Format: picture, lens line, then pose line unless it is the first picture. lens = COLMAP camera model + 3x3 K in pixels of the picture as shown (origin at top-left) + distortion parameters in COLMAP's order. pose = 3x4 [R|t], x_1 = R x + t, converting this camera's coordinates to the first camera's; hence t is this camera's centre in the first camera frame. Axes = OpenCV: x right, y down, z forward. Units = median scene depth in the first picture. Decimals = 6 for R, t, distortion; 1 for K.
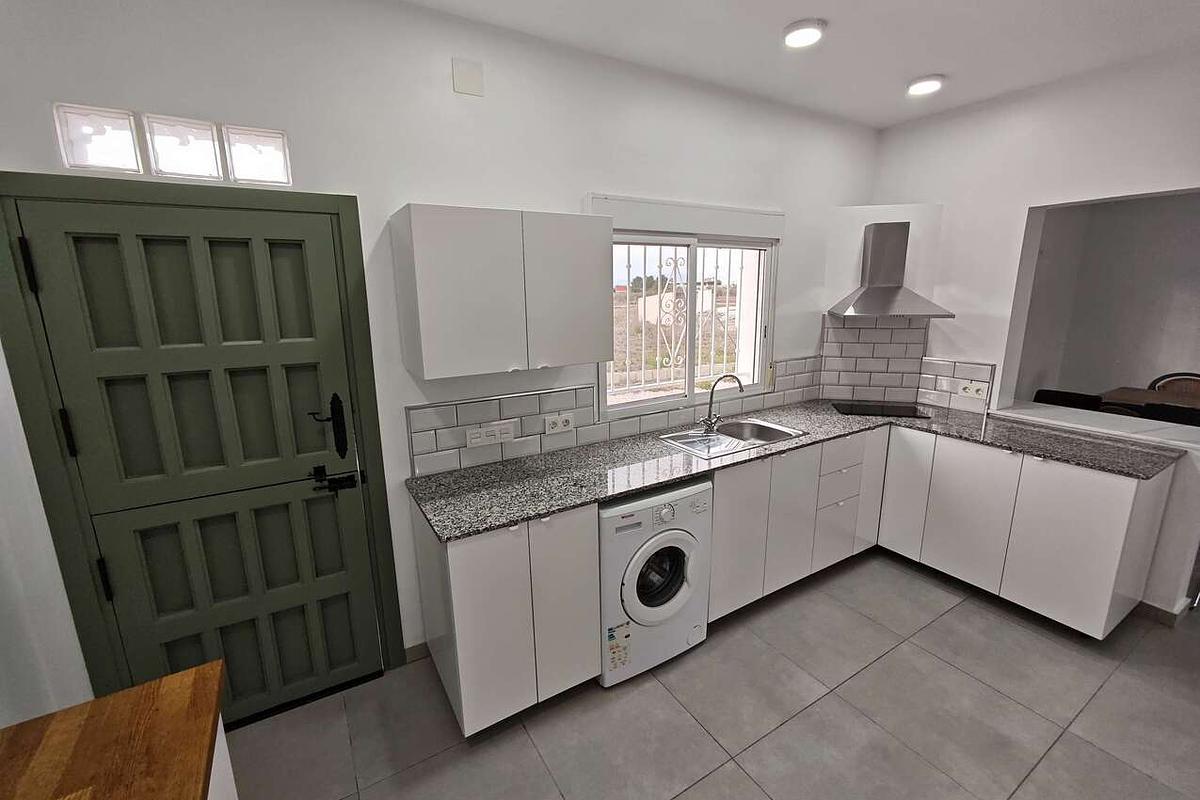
lens RADIAL K [[502.4, 0, 595.3], [0, 502.4, 394.7], [0, 0, 1]] dist [-0.009756, 0.006032]
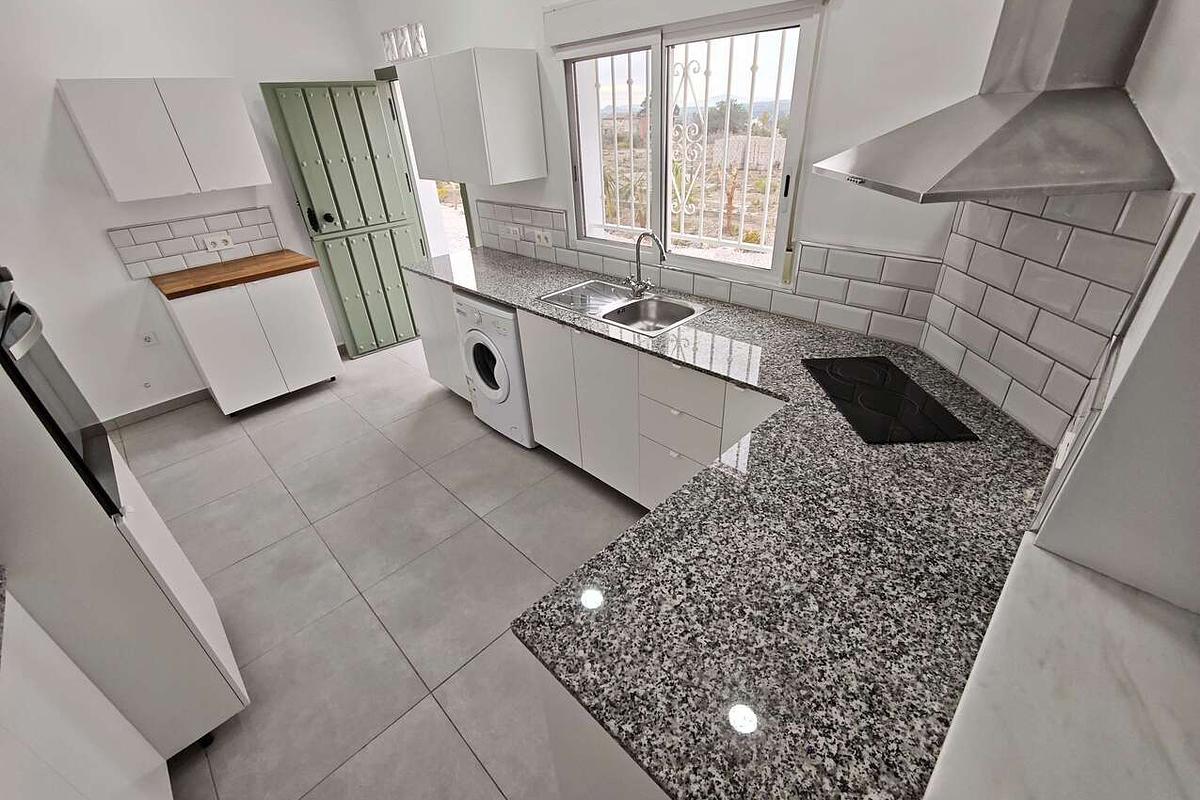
lens RADIAL K [[502.4, 0, 595.3], [0, 502.4, 394.7], [0, 0, 1]] dist [-0.009756, 0.006032]
pose [[0.227840, 0.478513, -0.848006, 1.025335], [-0.156791, 0.877577, 0.453073, -0.158847], [0.960992, 0.029732, 0.274974, 0.698958]]
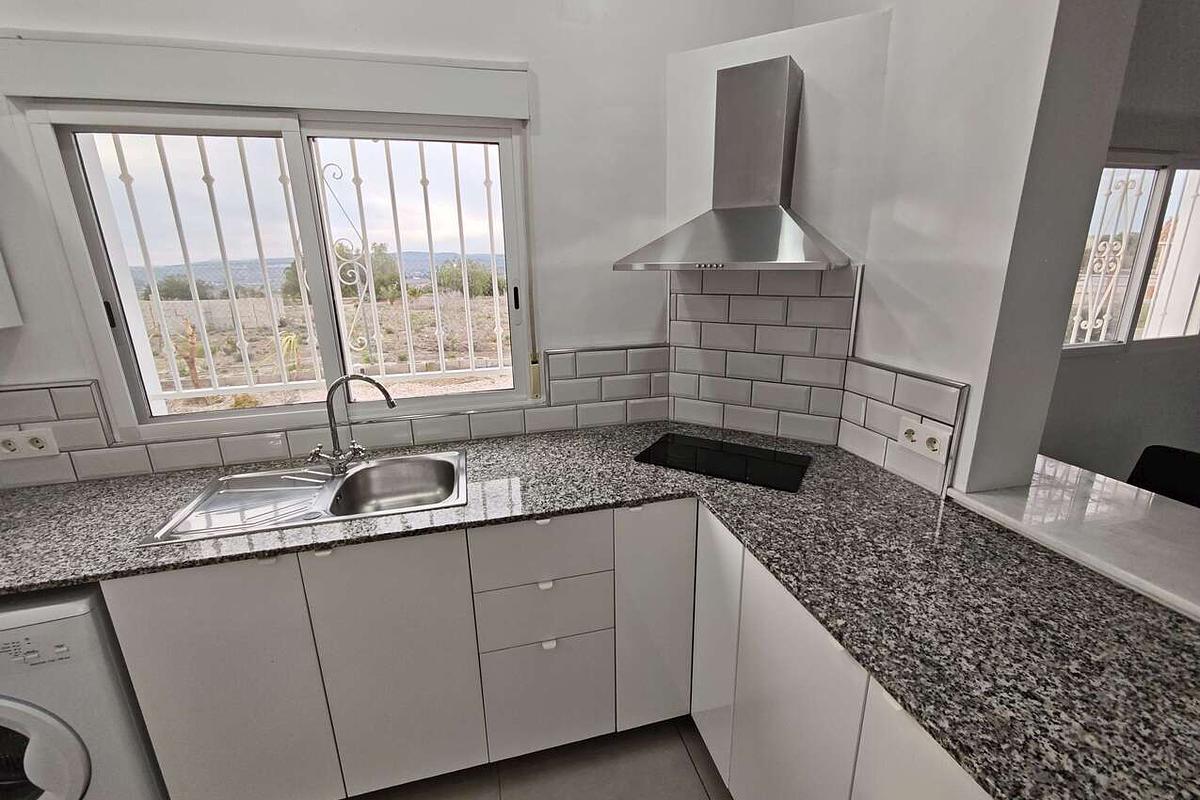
lens RADIAL K [[502.4, 0, 595.3], [0, 502.4, 394.7], [0, 0, 1]] dist [-0.009756, 0.006032]
pose [[0.955975, 0.069651, -0.285063, 0.660306], [-0.052376, 0.996324, 0.067792, -0.068471], [0.288737, -0.049877, 0.956108, 0.547736]]
